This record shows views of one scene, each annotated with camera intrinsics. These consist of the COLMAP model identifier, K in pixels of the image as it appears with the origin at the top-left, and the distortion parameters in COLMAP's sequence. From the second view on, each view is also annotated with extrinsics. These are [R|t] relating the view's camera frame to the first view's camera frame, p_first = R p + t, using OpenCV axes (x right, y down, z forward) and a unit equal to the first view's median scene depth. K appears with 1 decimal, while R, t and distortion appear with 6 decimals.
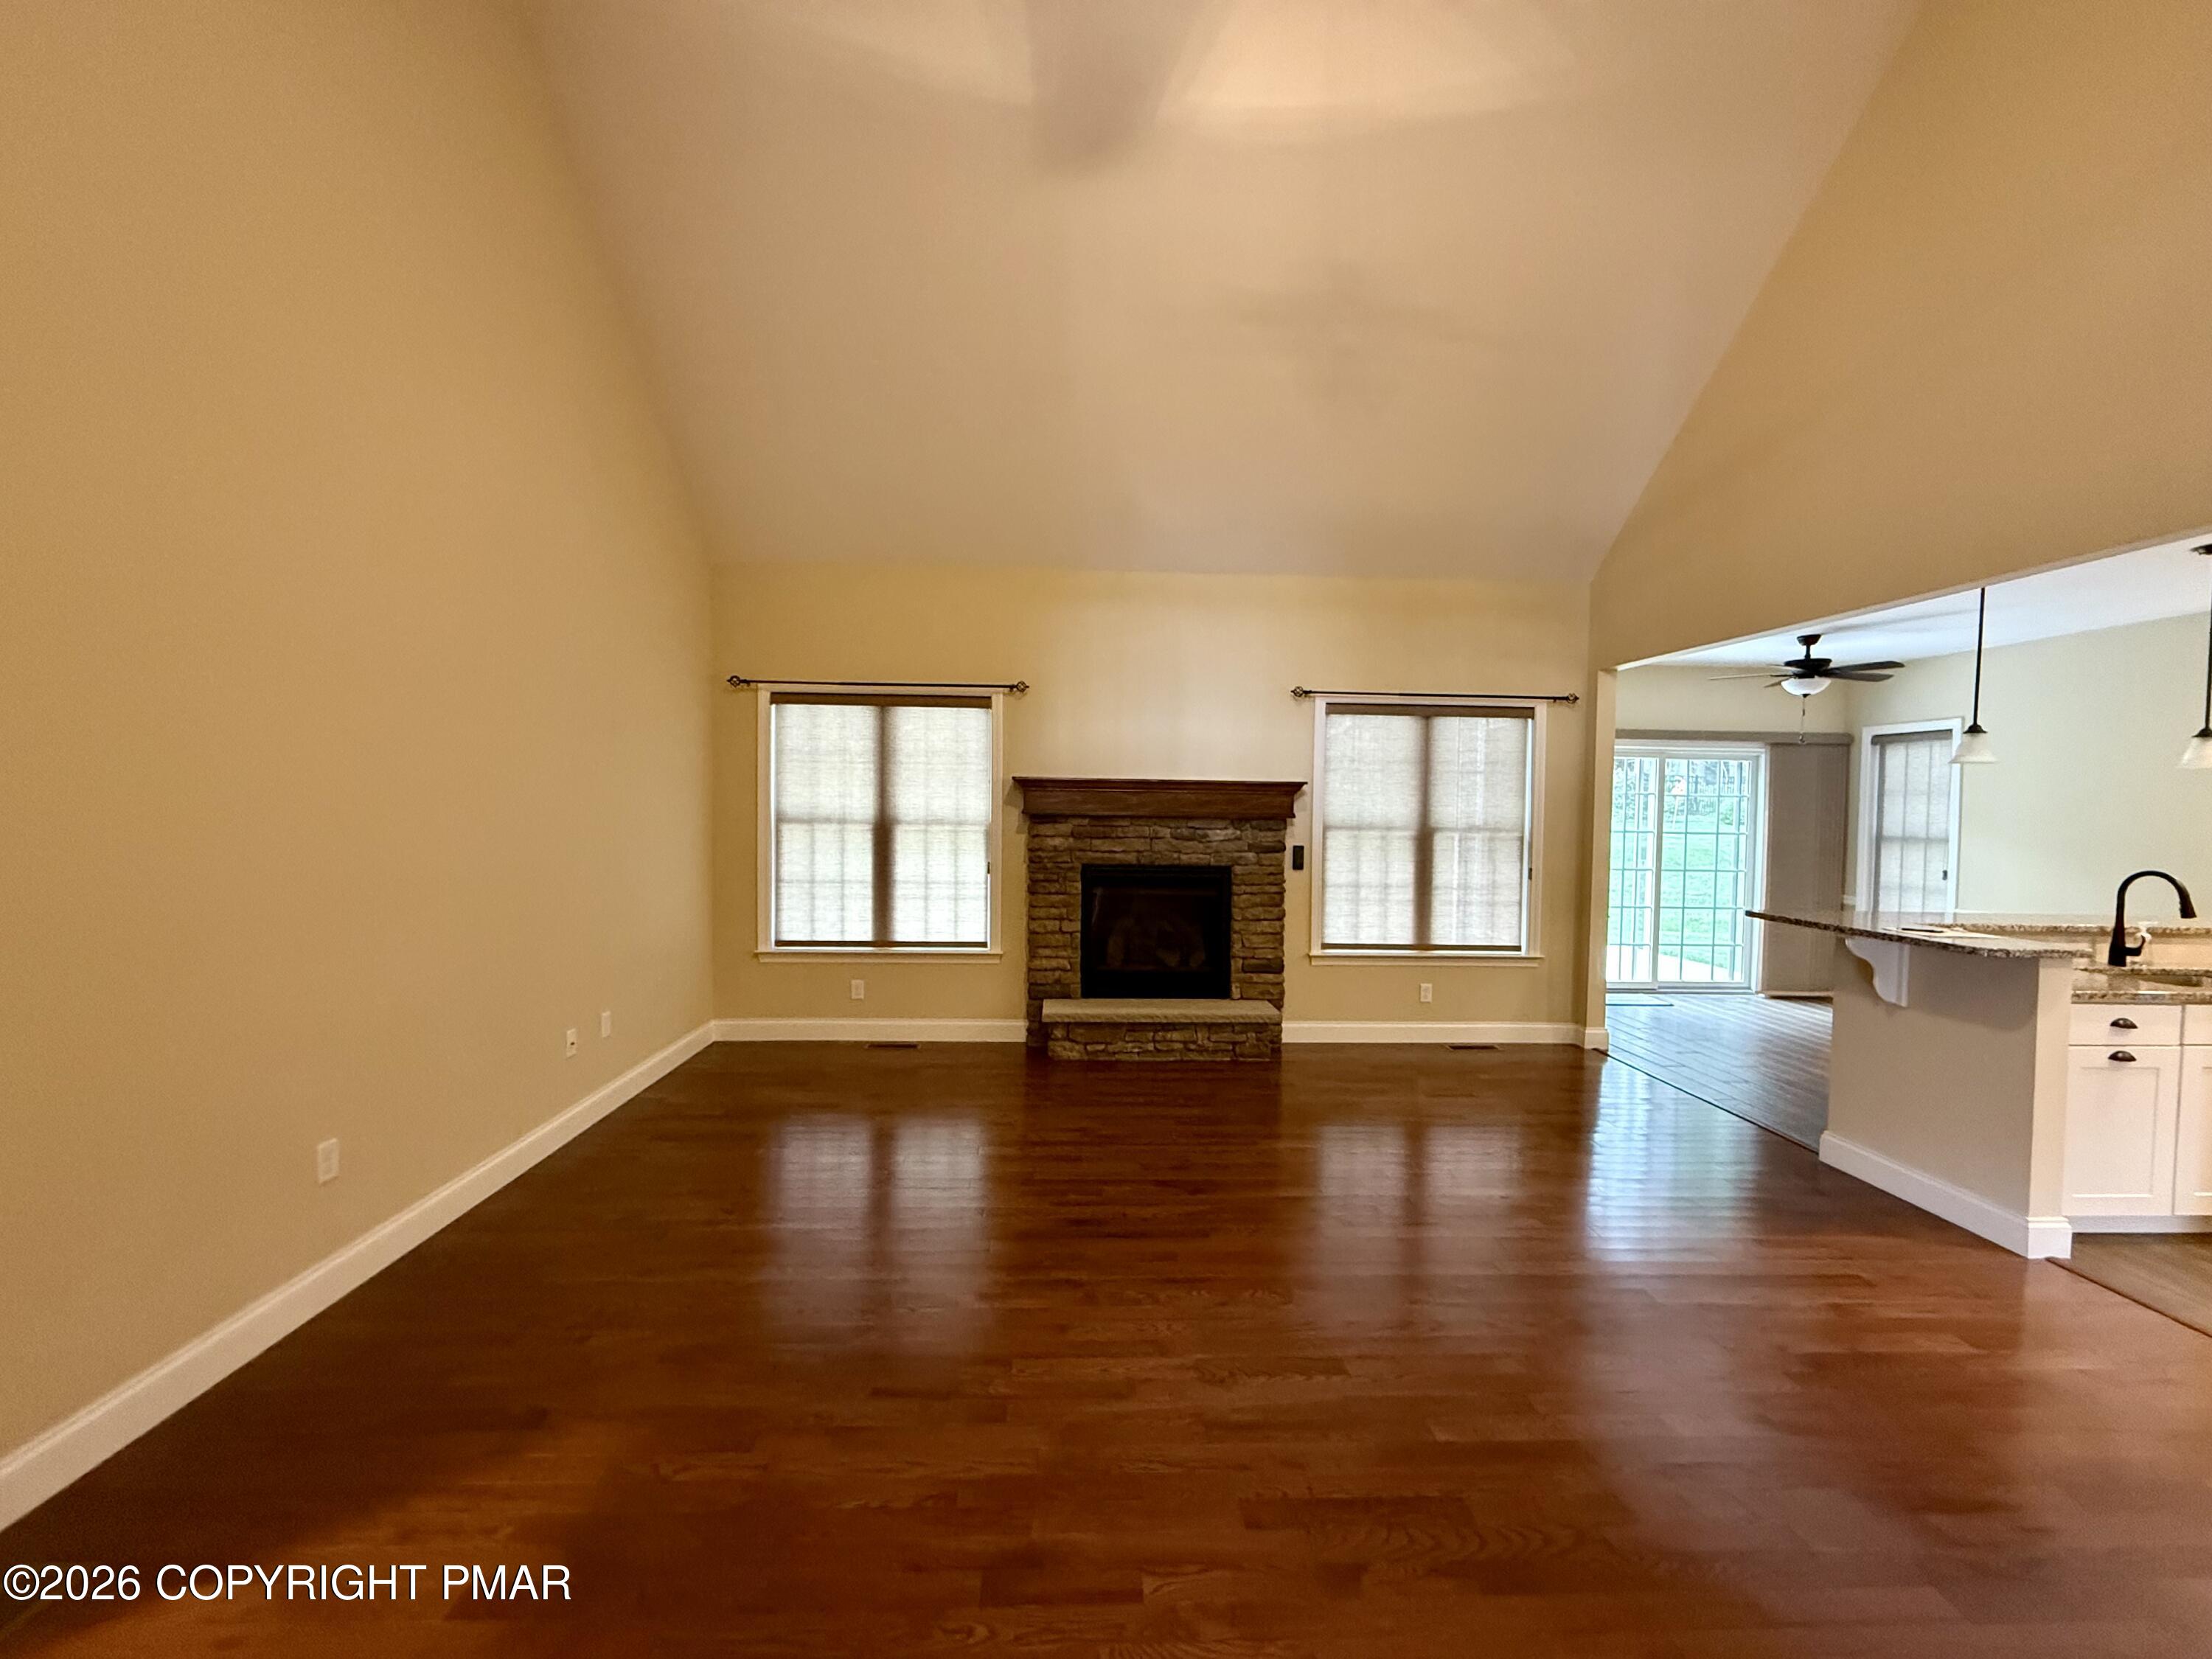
lens RADIAL K [[881.7, 0, 1102.7], [0, 881.7, 831.2], [0, 0, 1]] dist [-0.001329, -0.000170]
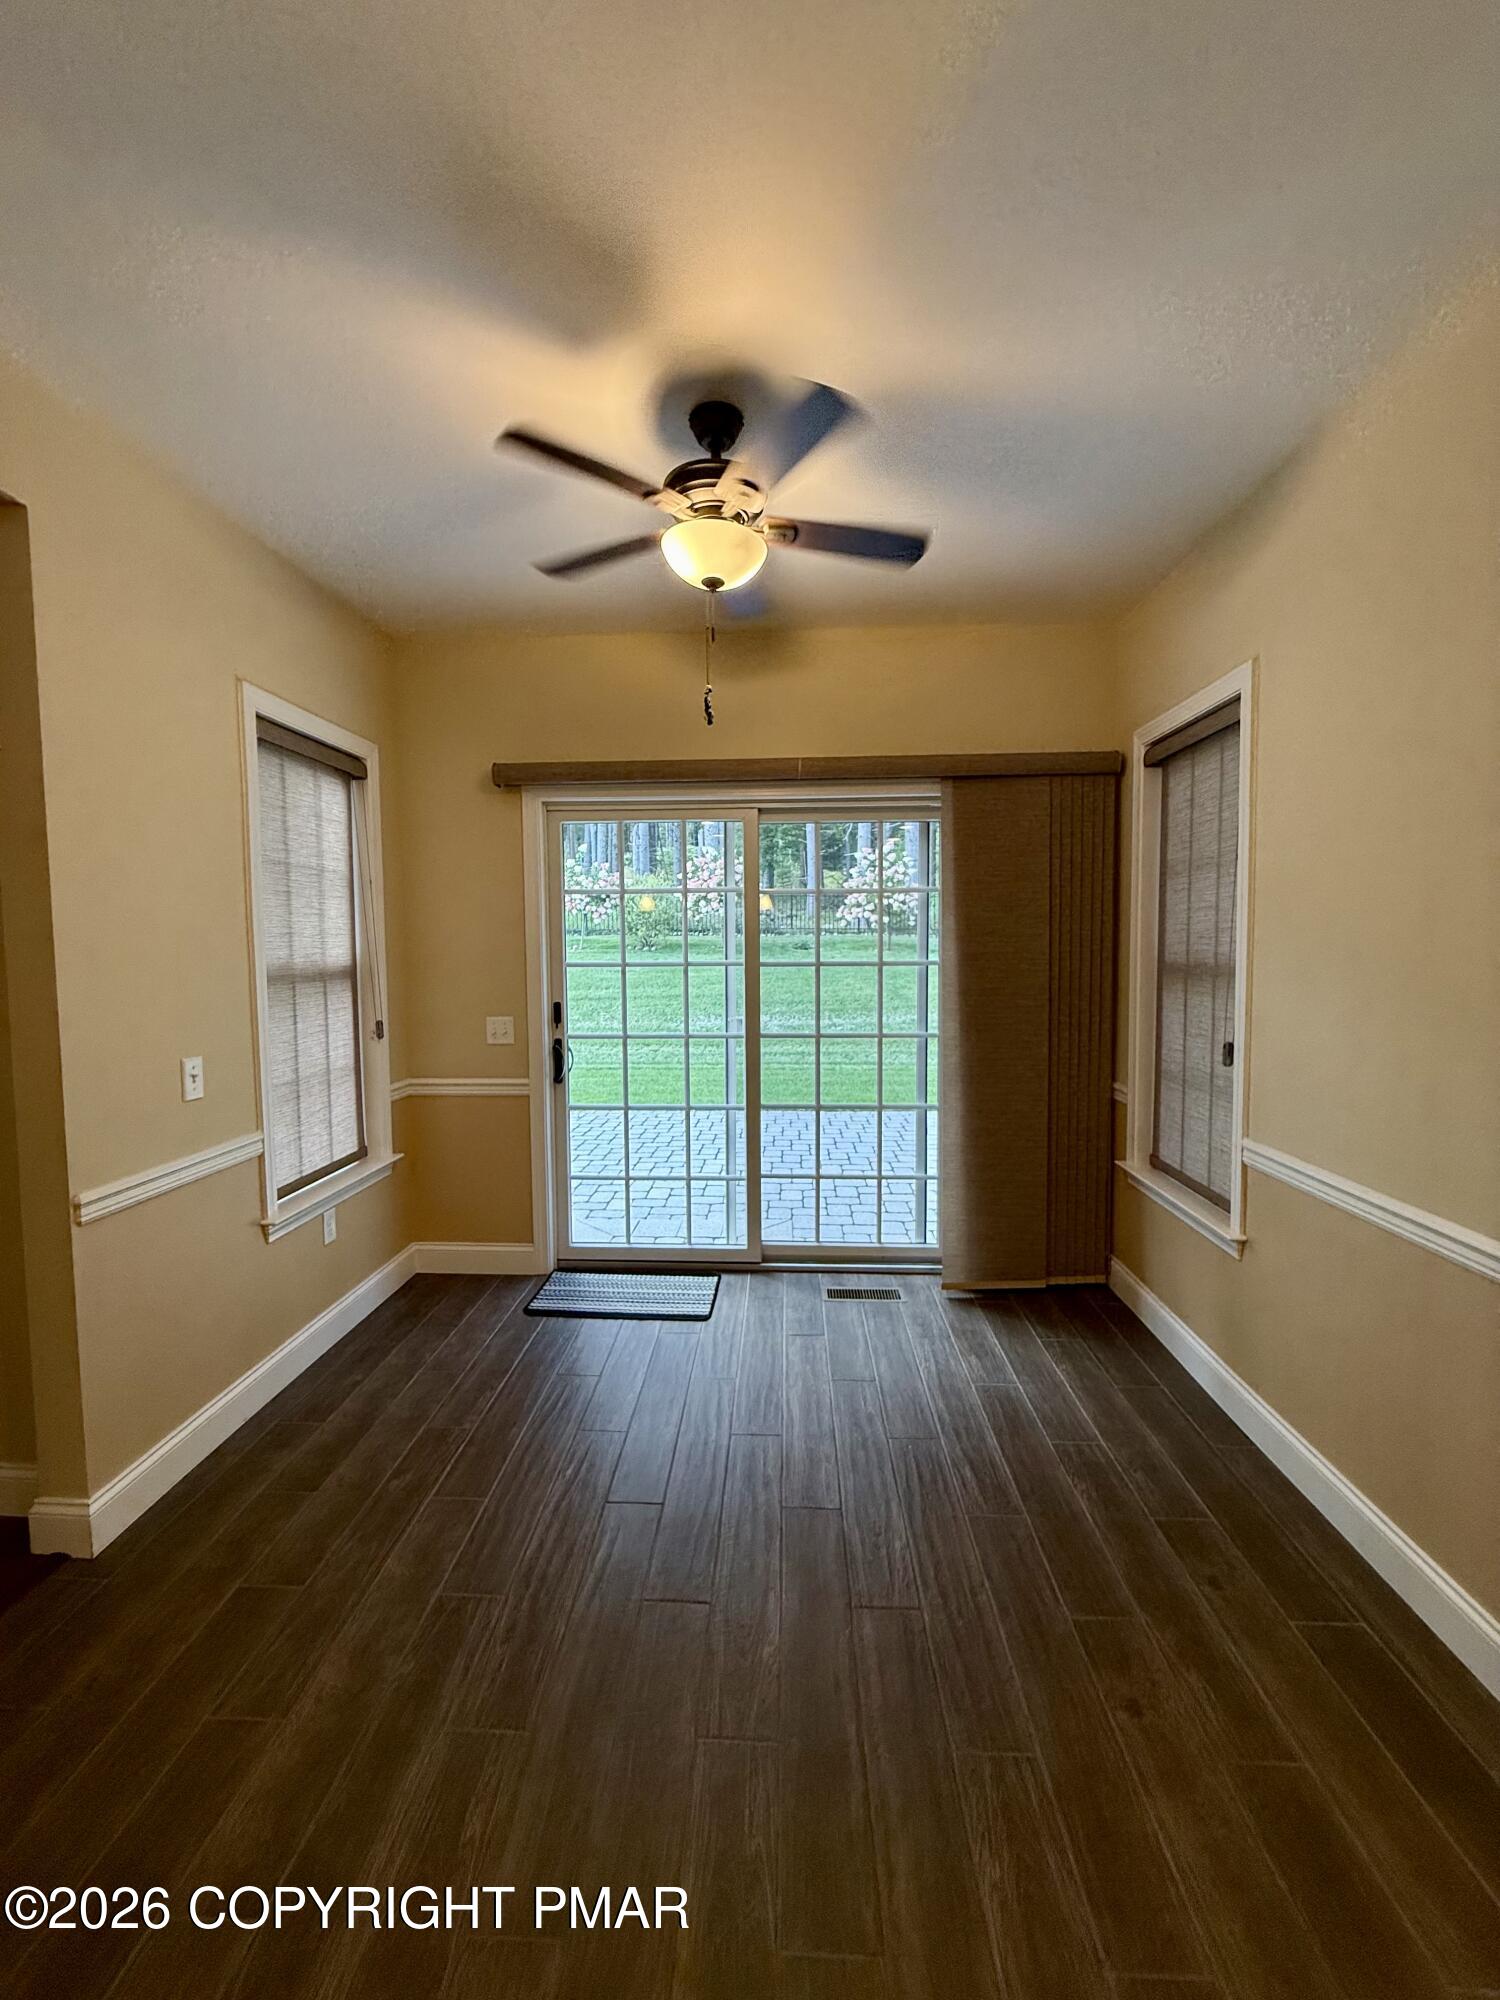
lens RADIAL K [[797.2, 0, 750.1], [0, 797.2, 992.9], [0, 0, 1]] dist [-0.001329, -0.000170]
pose [[0.995709, -0.015298, -0.091271, 0.898589], [0.017724, 0.999509, 0.025825, 0.008831], [0.090831, -0.027332, 0.995491, 0.713579]]
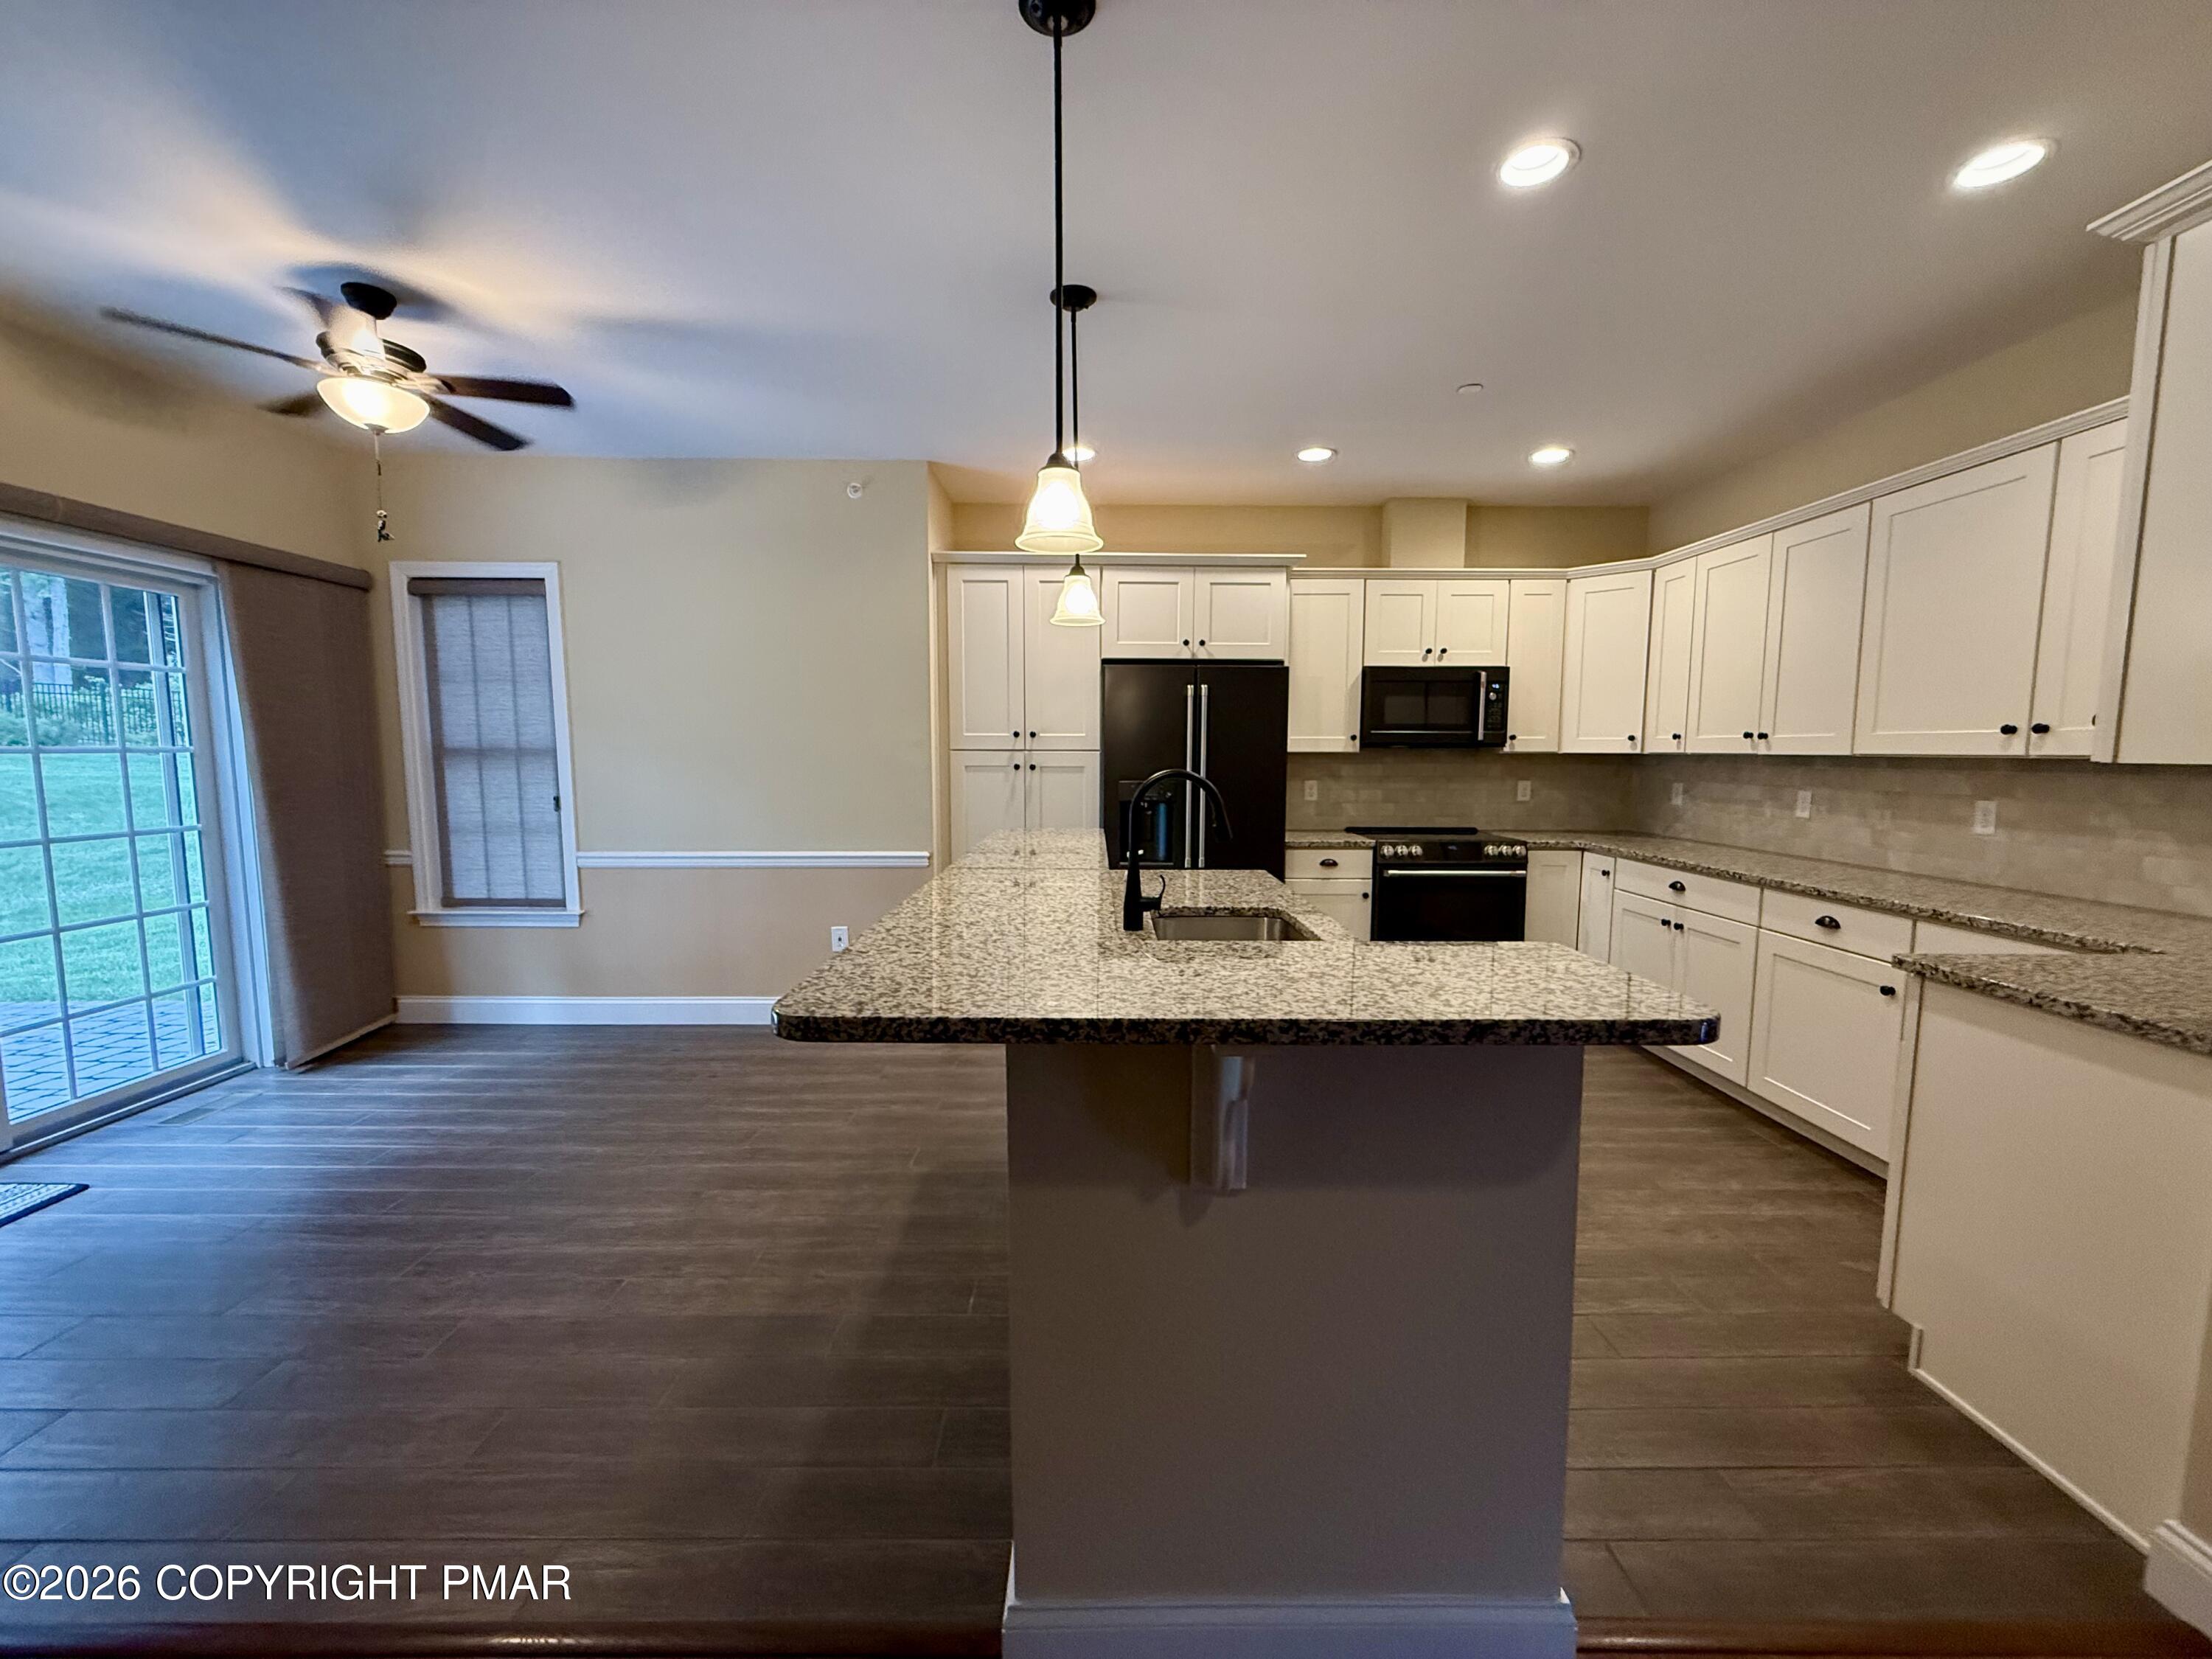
lens RADIAL K [[881.7, 0, 1104.4], [0, 881.7, 838.3], [0, 0, 1]] dist [-0.001329, -0.000170]
pose [[0.035383, -0.116582, 0.992551, 0.364054], [0.027337, 0.992914, 0.115650, 0.011935], [-0.999000, 0.023042, 0.038319, 0.660526]]
